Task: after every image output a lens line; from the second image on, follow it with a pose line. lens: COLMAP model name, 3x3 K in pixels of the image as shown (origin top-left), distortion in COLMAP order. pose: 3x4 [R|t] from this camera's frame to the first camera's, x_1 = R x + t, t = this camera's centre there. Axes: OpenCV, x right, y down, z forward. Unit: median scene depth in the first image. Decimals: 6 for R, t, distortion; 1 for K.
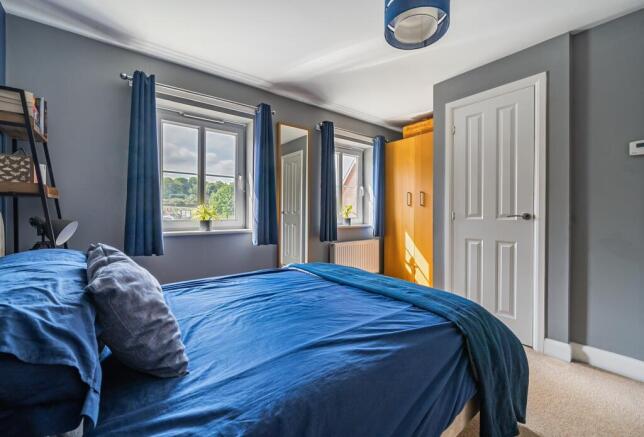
lens RADIAL K [[374.3, 0, 322.0], [0, 374.3, 215.4], [0, 0, 1]] dist [-0.001624, 0.000030]
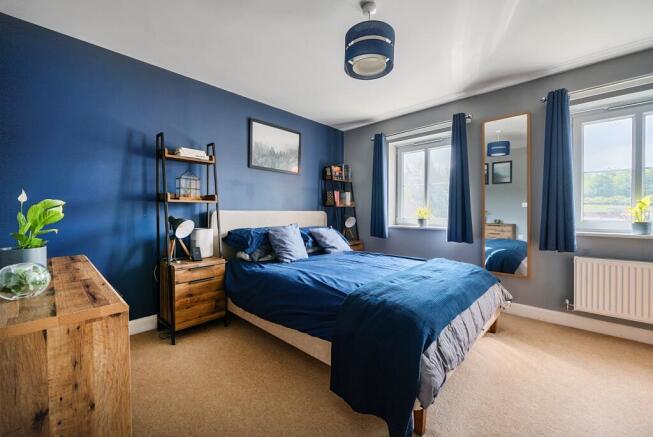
lens RADIAL K [[254.7, 0, 326.5], [0, 254.7, 216.8], [0, 0, 1]] dist [0.001285, 0.000143]
pose [[0.014375, 0.012818, -0.999815, 0.515537], [-0.005620, 0.999903, 0.012738, -0.003169], [0.999881, 0.005436, 0.014446, 0.534401]]
